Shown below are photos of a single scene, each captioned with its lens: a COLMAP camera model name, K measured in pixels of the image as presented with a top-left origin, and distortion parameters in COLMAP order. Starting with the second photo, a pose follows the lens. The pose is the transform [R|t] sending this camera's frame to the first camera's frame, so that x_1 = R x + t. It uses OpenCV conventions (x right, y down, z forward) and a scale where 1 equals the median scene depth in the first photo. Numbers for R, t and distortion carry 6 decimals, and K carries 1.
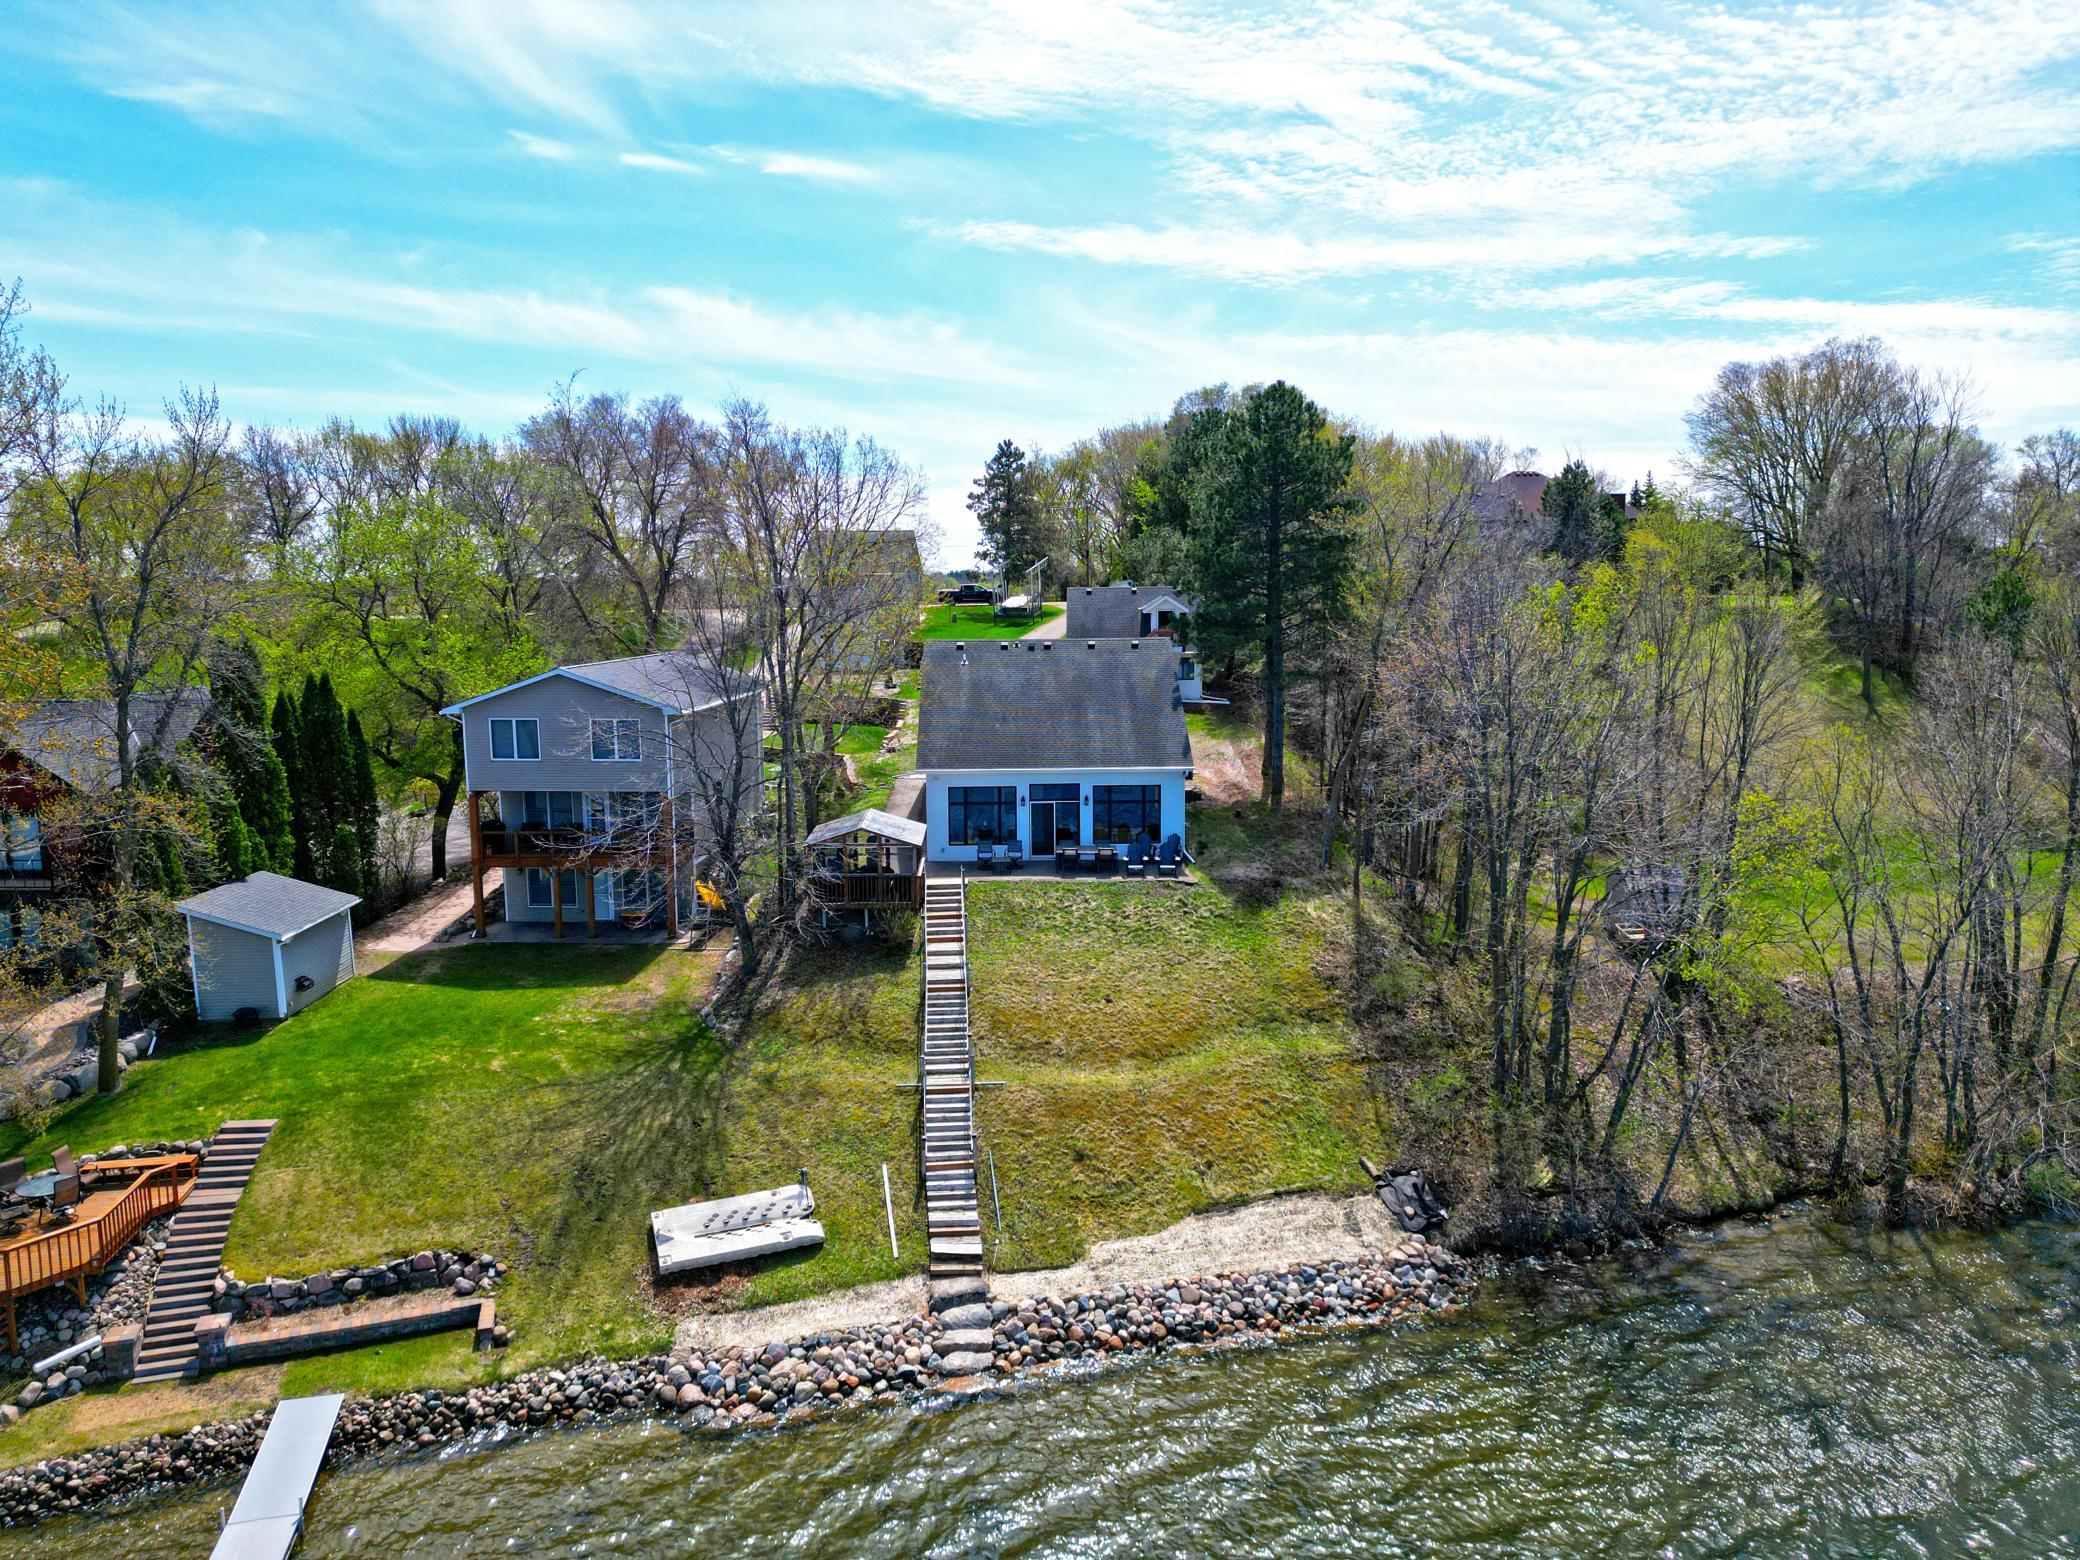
lens RADIAL K [[1080.5, 0, 1040.0], [0, 1080.5, 780.0], [0, 0, 1]] dist [0.001209, 0.002048]
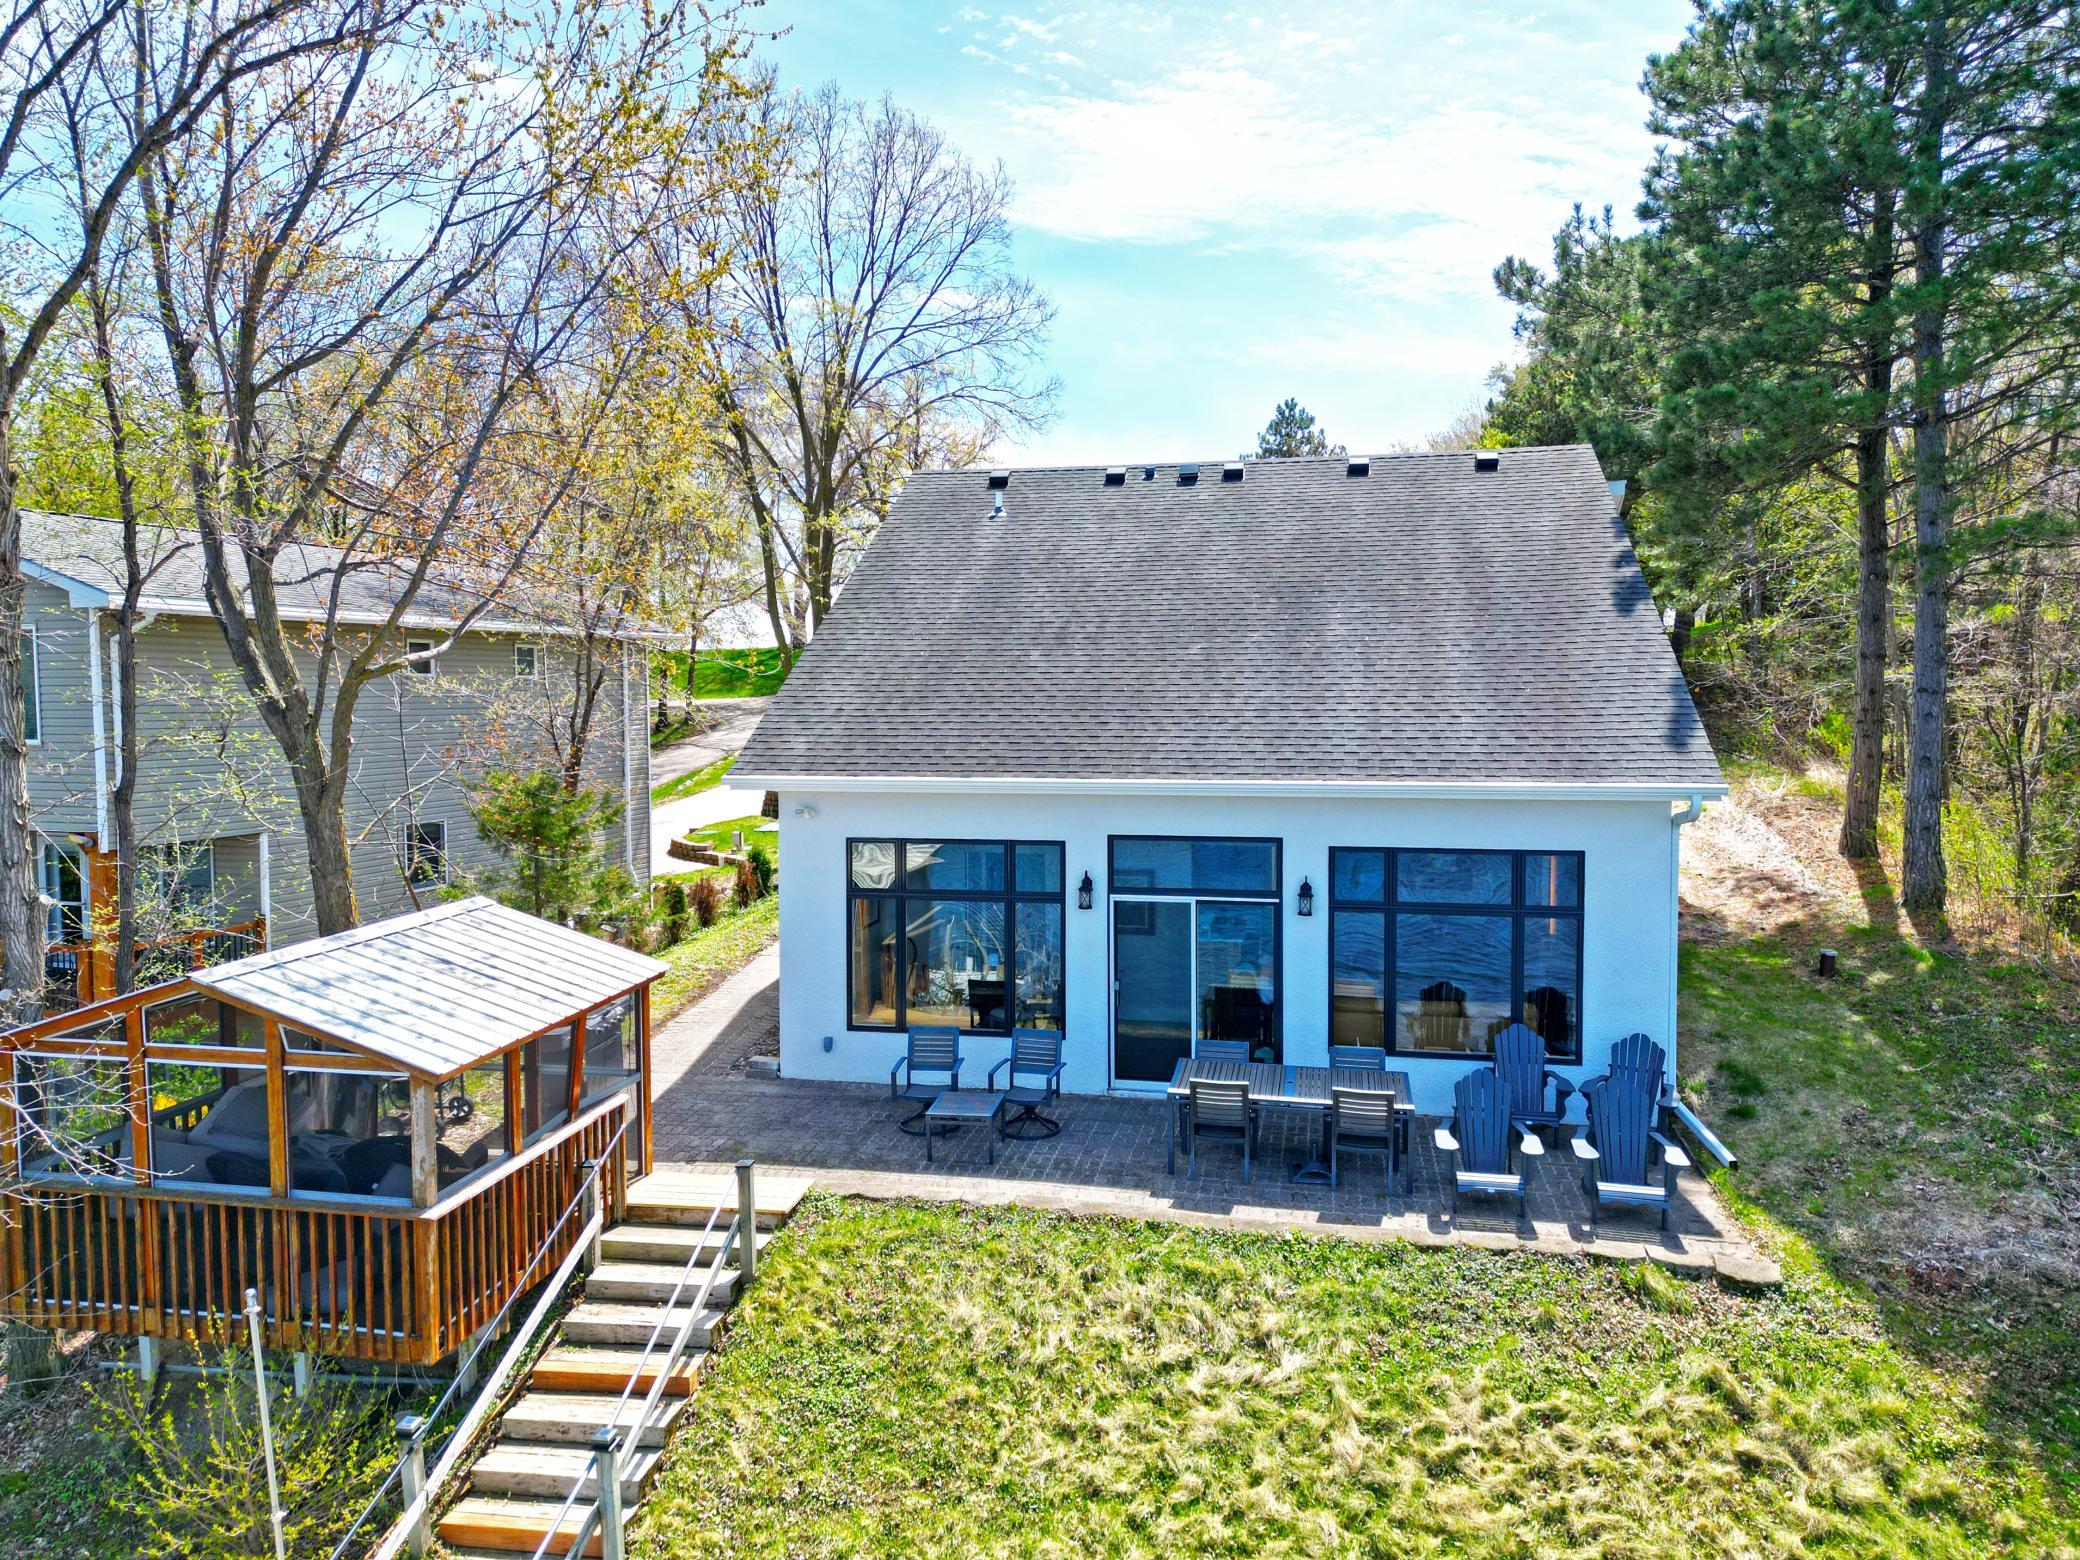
lens RADIAL K [[1343.8, 0, 1040.0], [0, 1343.8, 780.0], [0, 0, 1]] dist [0.040971, 0.001404]
pose [[0.975184, 0.016784, -0.220759, 0.085892], [-0.032944, 0.997022, -0.069727, 0.024748], [0.218931, 0.075270, 0.972833, 1.042335]]
